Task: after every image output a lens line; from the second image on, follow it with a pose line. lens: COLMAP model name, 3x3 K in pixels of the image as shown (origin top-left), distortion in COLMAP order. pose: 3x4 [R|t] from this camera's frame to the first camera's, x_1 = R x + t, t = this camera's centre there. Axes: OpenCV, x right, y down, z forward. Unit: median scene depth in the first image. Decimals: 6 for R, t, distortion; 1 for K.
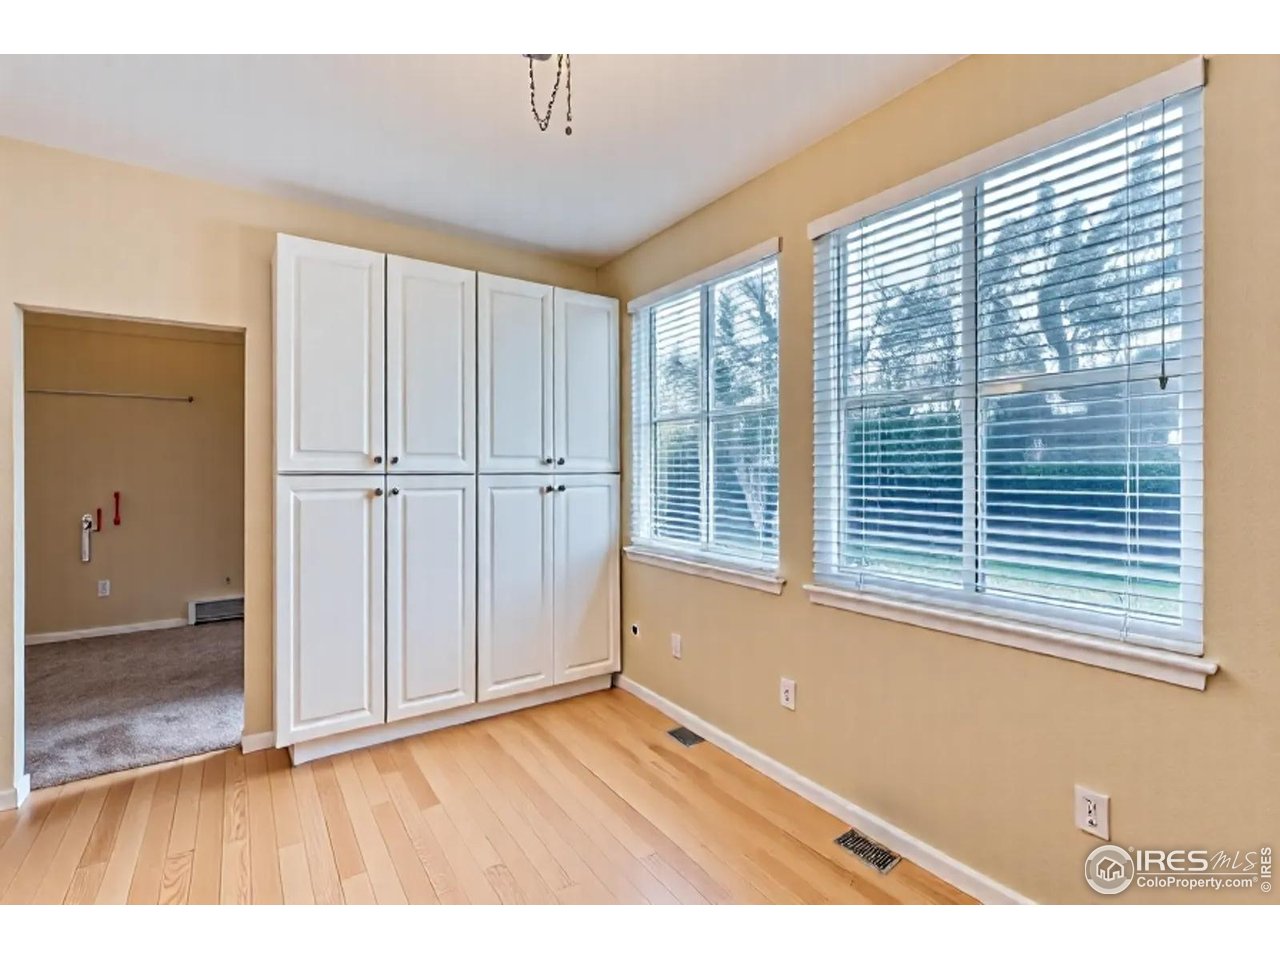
lens RADIAL K [[593.4, 0, 640.0], [0, 593.4, 480.0], [0, 0, 1]] dist [-0.000929, 0.000465]
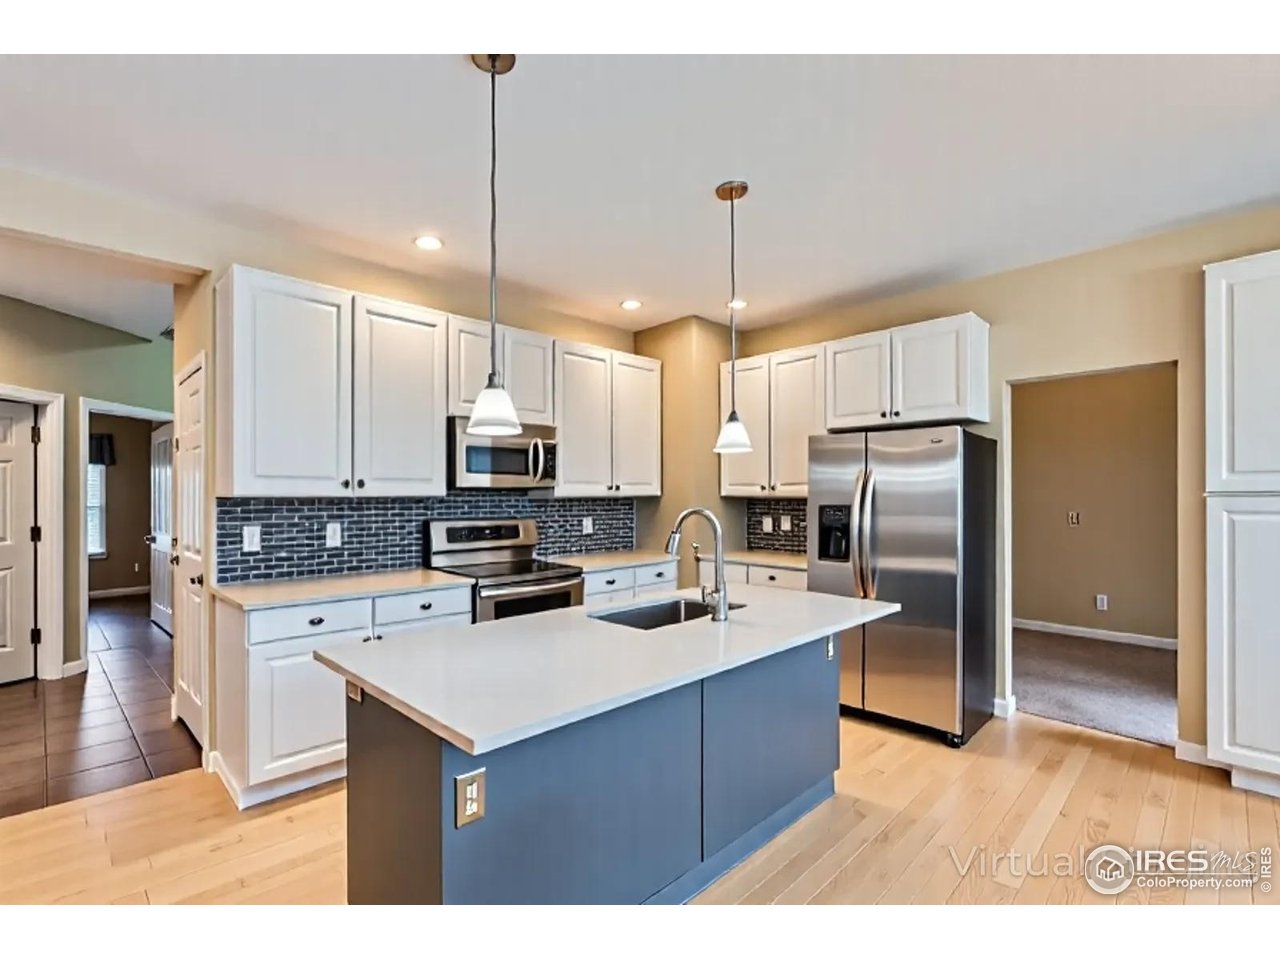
lens RADIAL K [[593.4, 0, 640.0], [0, 593.4, 480.0], [0, 0, 1]] dist [-0.000929, 0.000465]
pose [[0.168728, -0.009505, -0.985617, 0.239130], [-0.022084, 0.999666, -0.013422, 0.000357], [0.985415, 0.024031, 0.168462, -0.149444]]
